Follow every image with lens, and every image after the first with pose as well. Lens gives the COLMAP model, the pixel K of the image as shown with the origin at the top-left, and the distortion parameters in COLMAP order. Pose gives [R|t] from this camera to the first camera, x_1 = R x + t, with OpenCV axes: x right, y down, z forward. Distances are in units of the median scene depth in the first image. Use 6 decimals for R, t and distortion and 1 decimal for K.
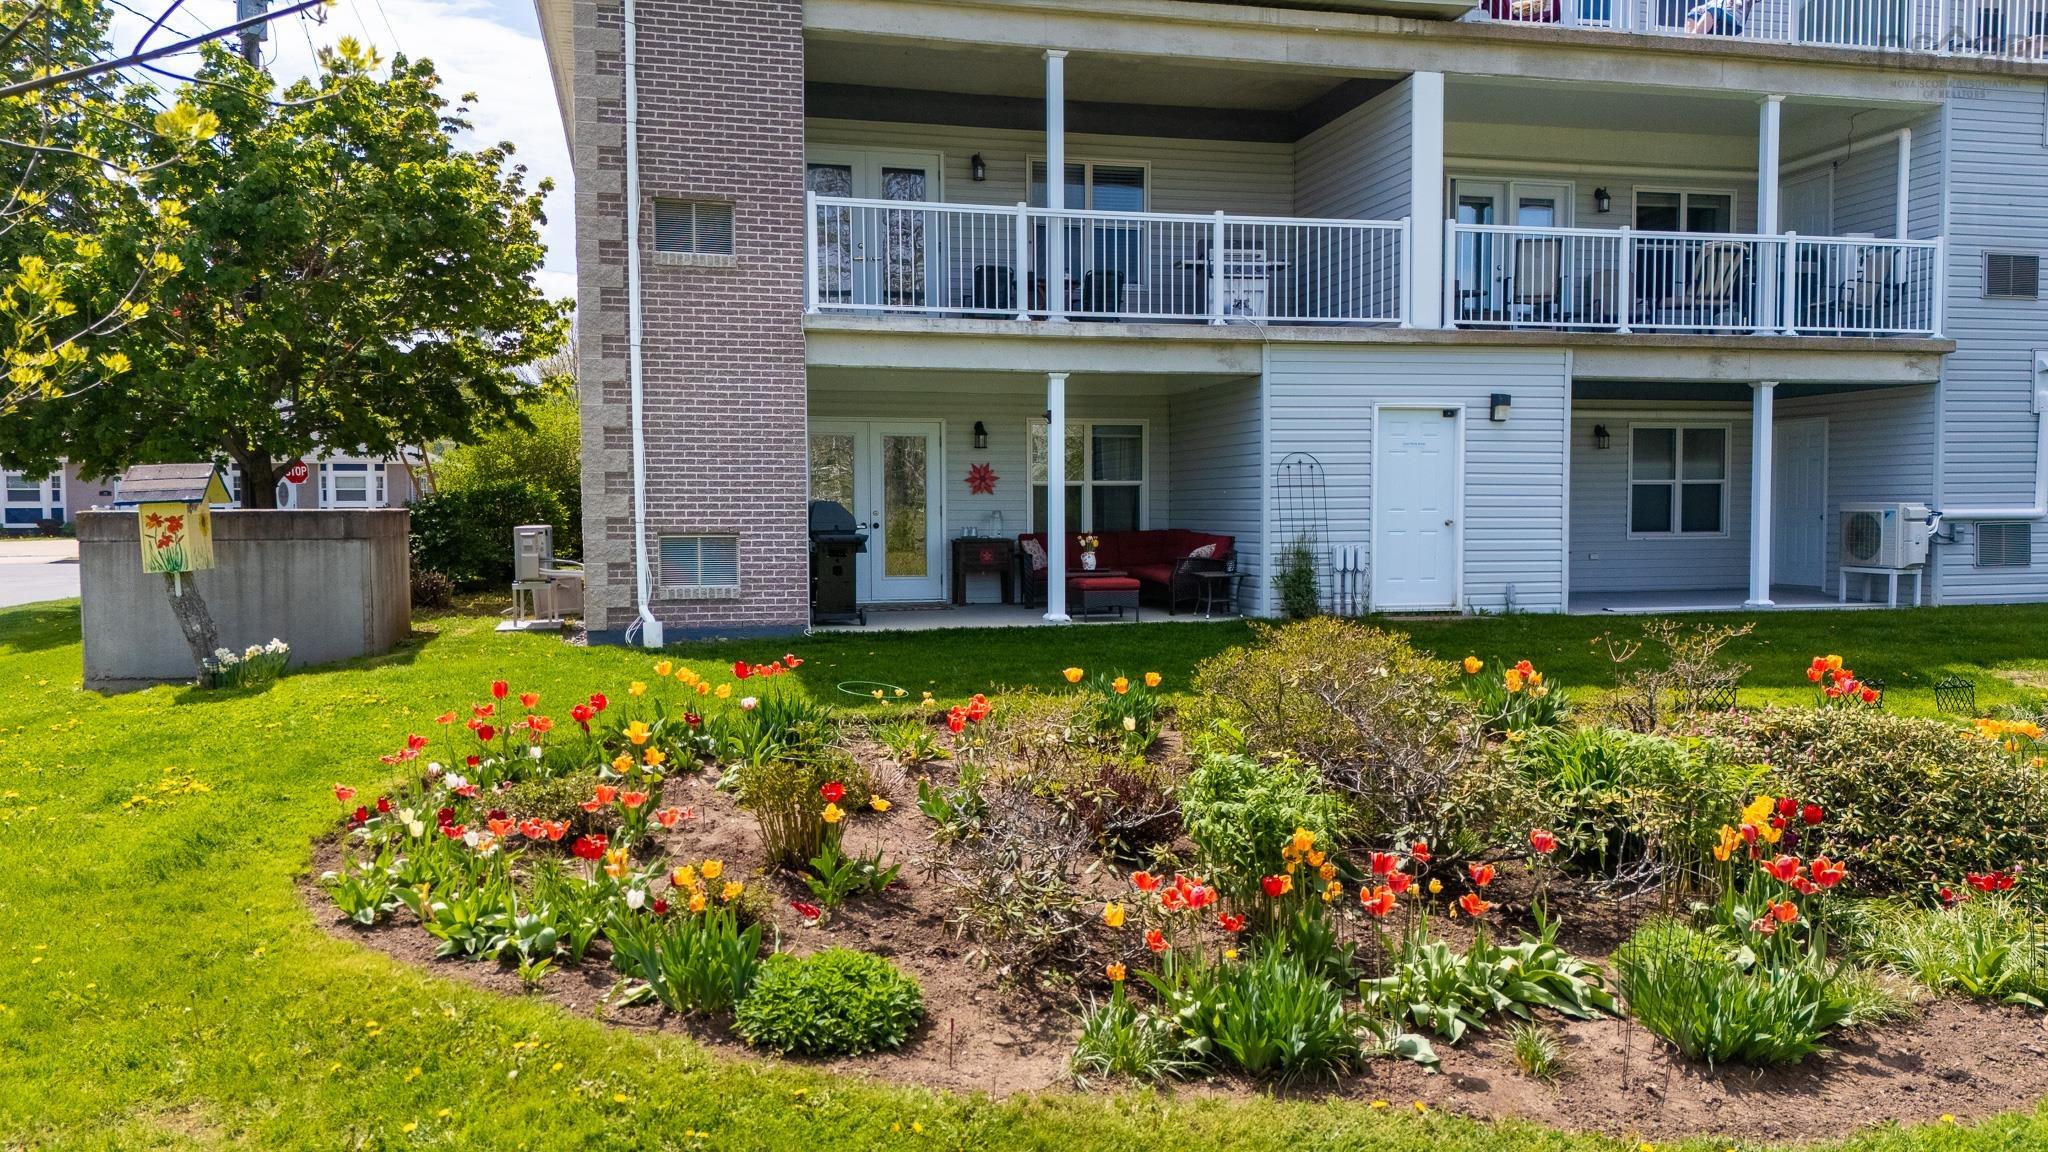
lens RADIAL K [[1523.2, 0, 1017.3], [0, 1523.2, 576.5], [0, 0, 1]] dist [0.064837, -0.061763]
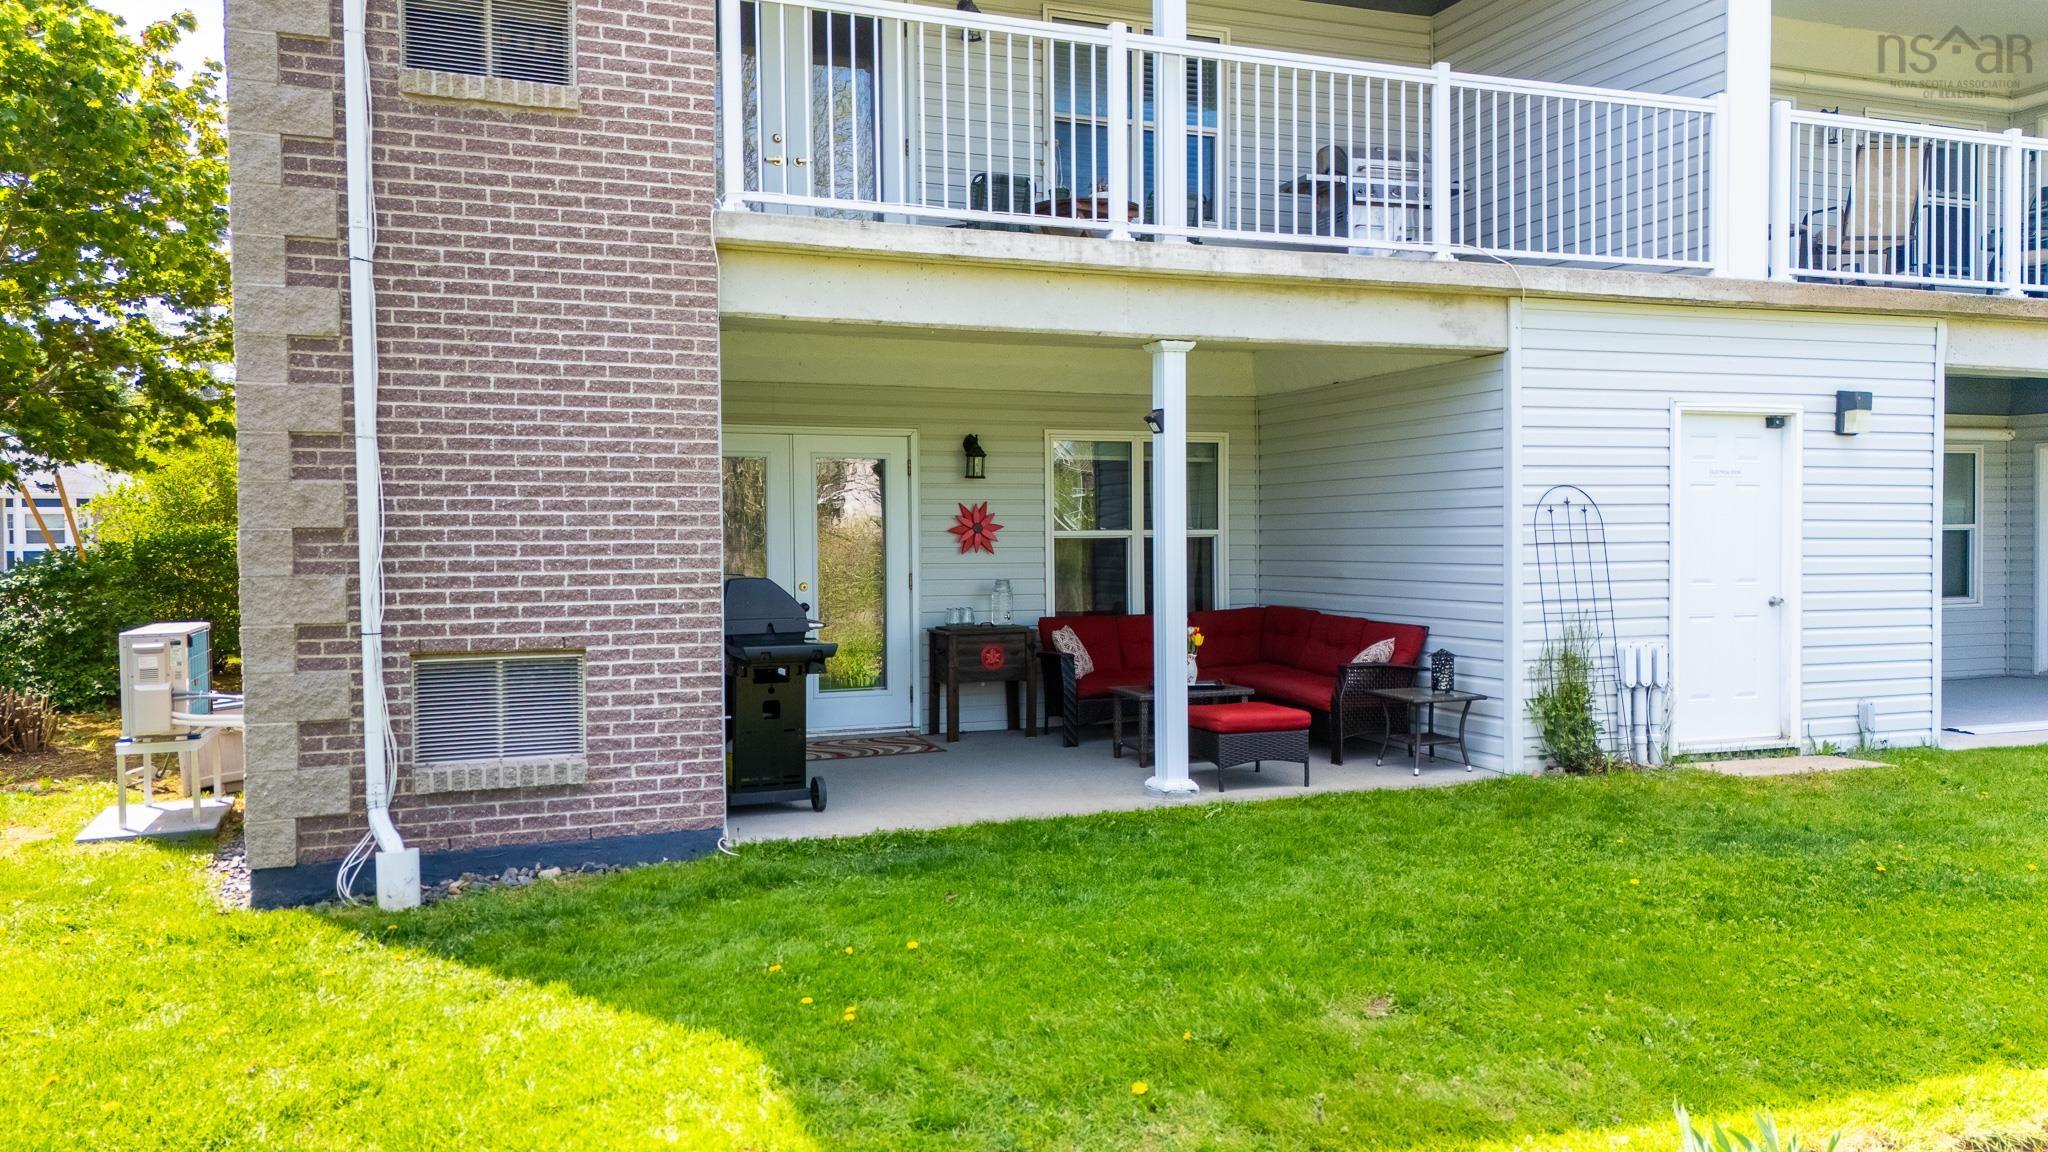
lens RADIAL K [[1523.2, 0, 1012.5], [0, 1523.2, 569.5], [0, 0, 1]] dist [0.064837, -0.061763]
pose [[0.991716, -0.006667, 0.128275, -0.100314], [0.009903, 0.999648, -0.024606, -0.037561], [-0.128066, 0.025672, 0.991433, 0.454822]]
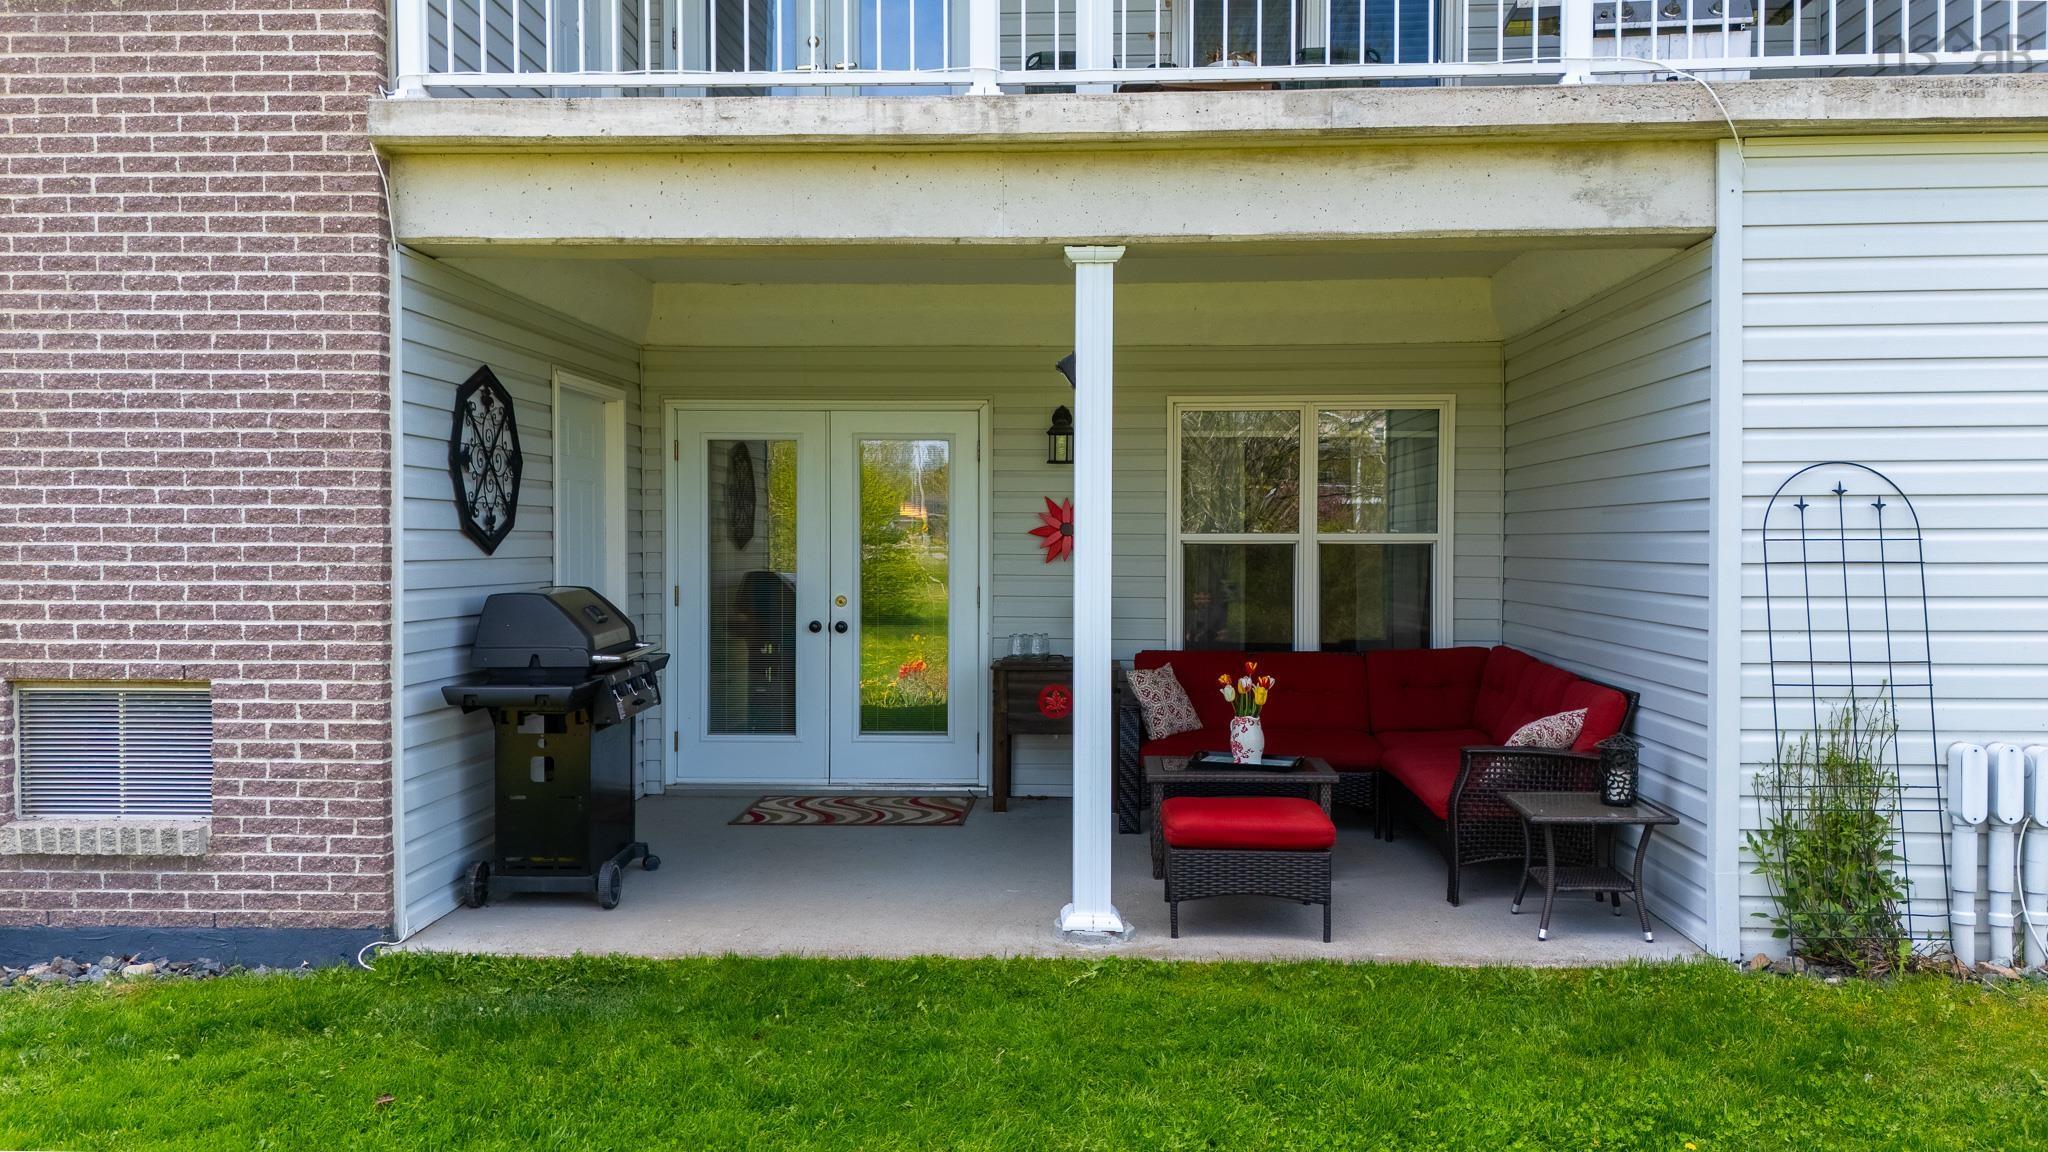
lens RADIAL K [[1523.2, 0, 1031.2], [0, 1523.2, 570.7], [0, 0, 1]] dist [0.064837, -0.061763]
pose [[0.957032, 0.011498, -0.289754, 0.115925], [-0.018421, 0.999606, -0.021177, -0.048023], [0.289396, 0.025605, 0.956867, 0.637380]]
